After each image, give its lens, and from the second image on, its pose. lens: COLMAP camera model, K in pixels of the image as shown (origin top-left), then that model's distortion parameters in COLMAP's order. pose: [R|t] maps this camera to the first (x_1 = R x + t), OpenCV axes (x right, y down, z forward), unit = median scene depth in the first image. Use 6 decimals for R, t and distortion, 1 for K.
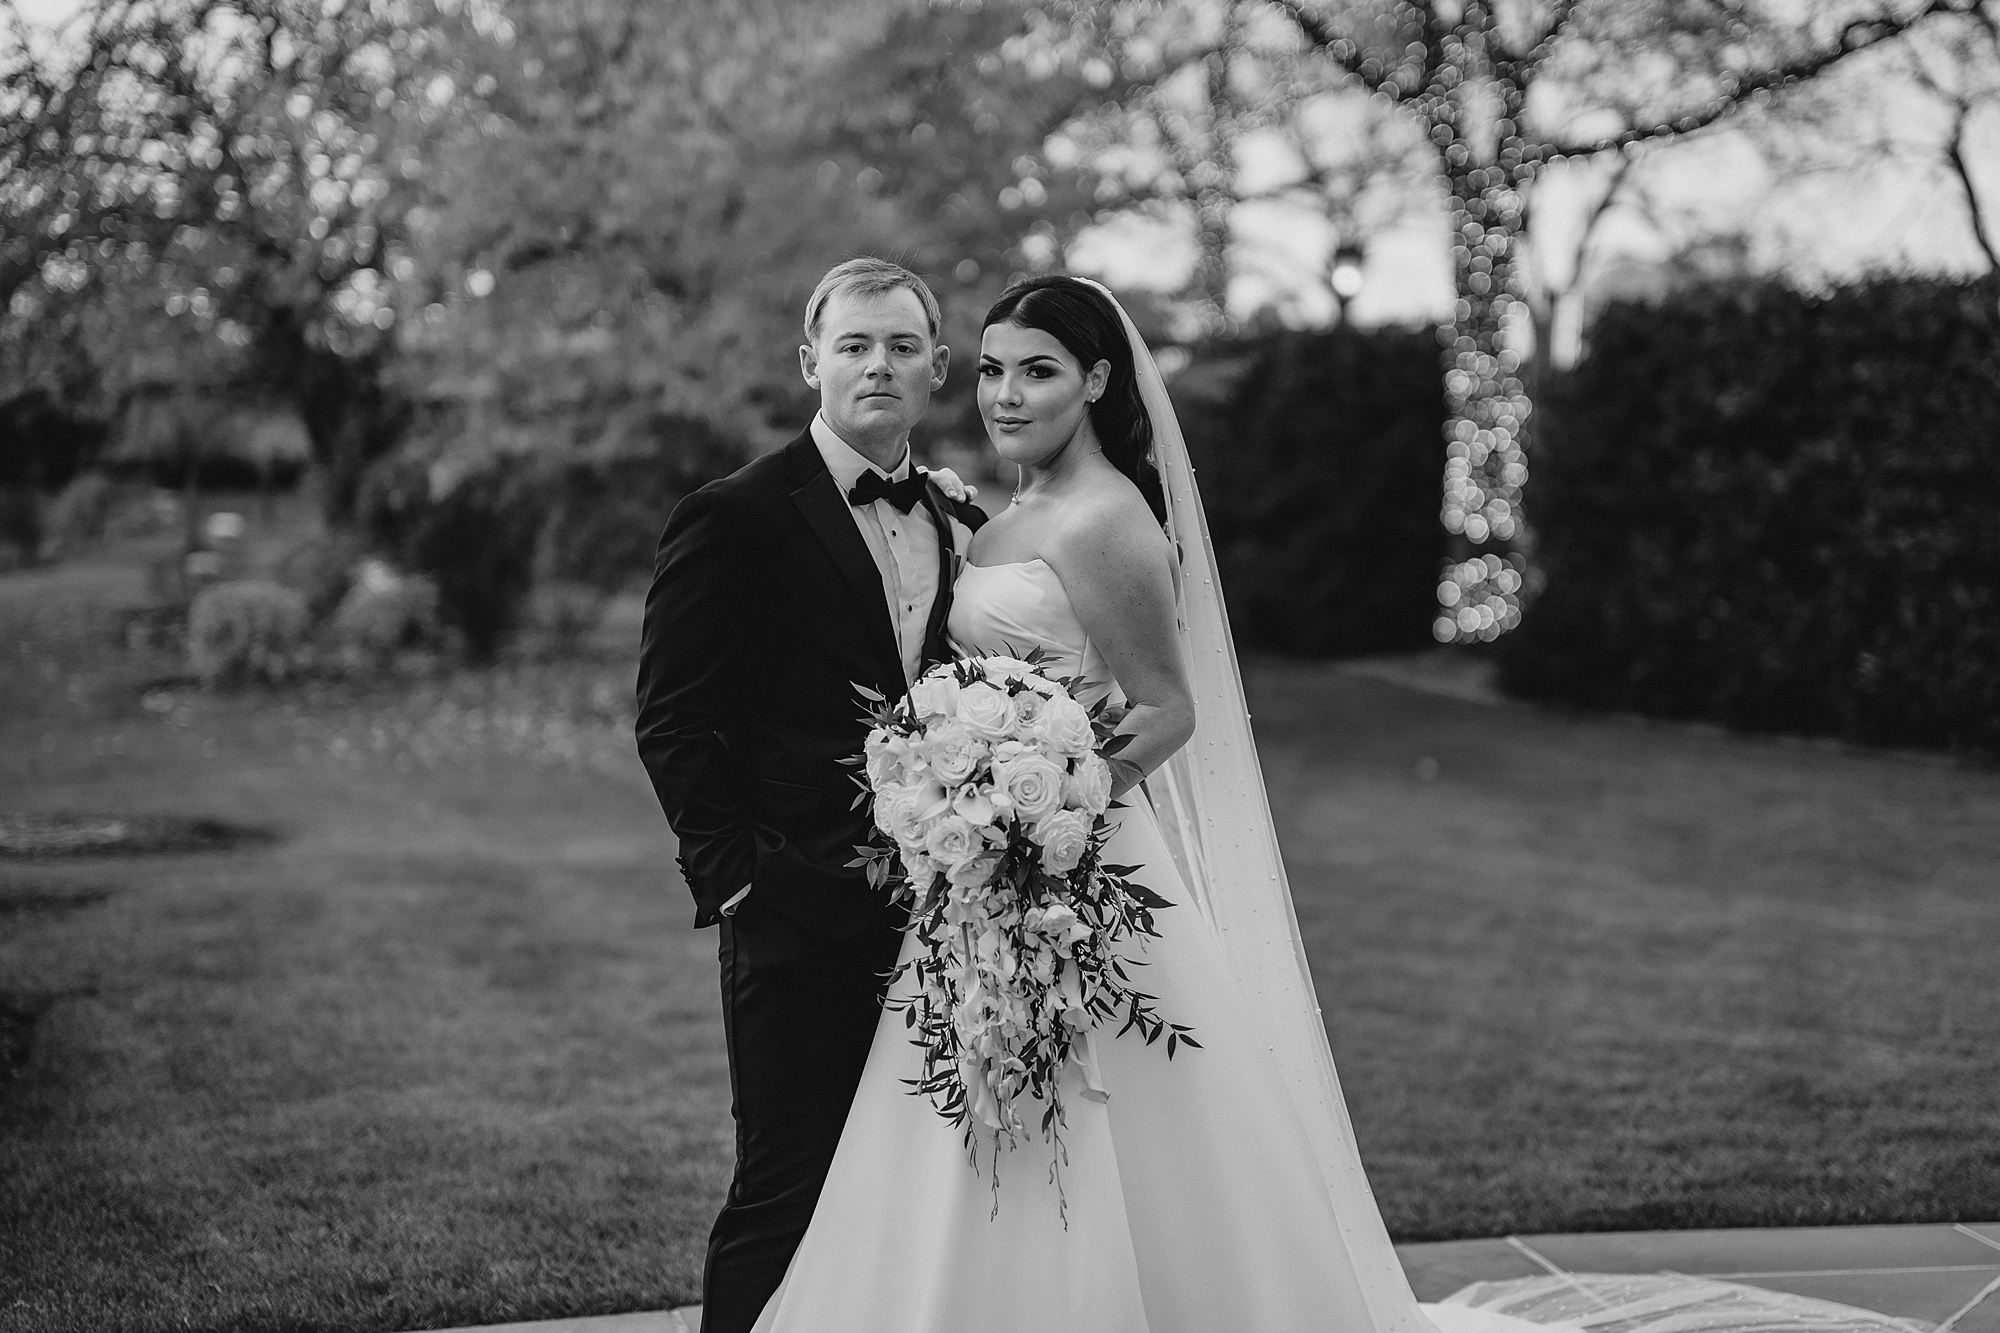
lens RADIAL K [[2895.5, 0, 1036.5], [0, 2895.5, 673.3], [0, 0, 1]] dist [0.005163, -0.007899]
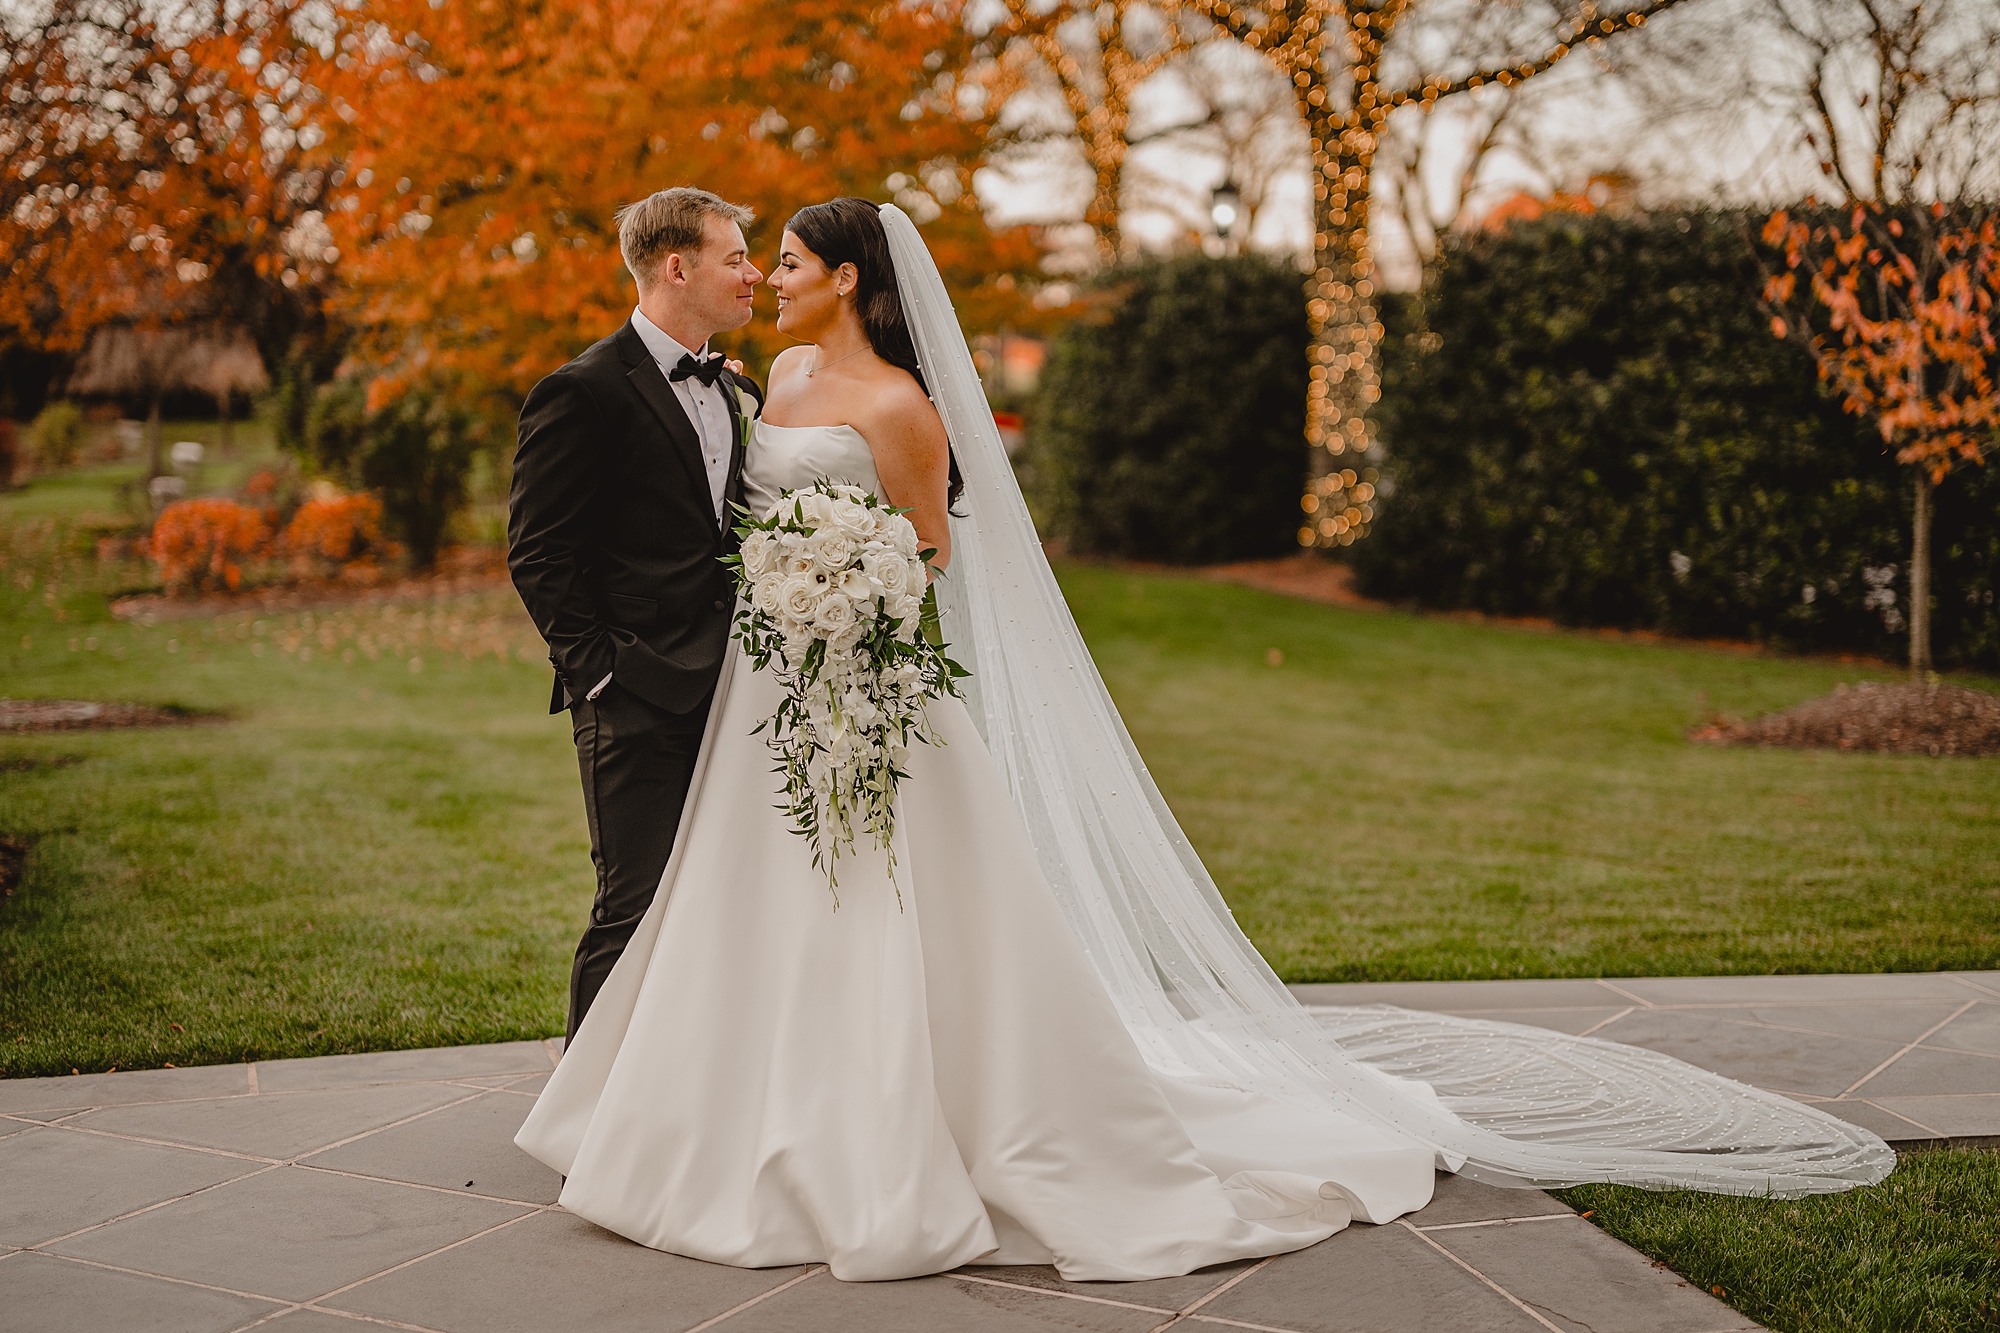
lens RADIAL K [[2869.2, 0, 998.6], [0, 2869.2, 698.3], [0, 0, 1]] dist [0.000510, -0.002148]
pose [[0.999988, -0.004893, 0.000676, 0.029988], [0.004870, 0.999535, 0.030088, 0.015782], [-0.000823, -0.030084, 0.999547, -0.099826]]
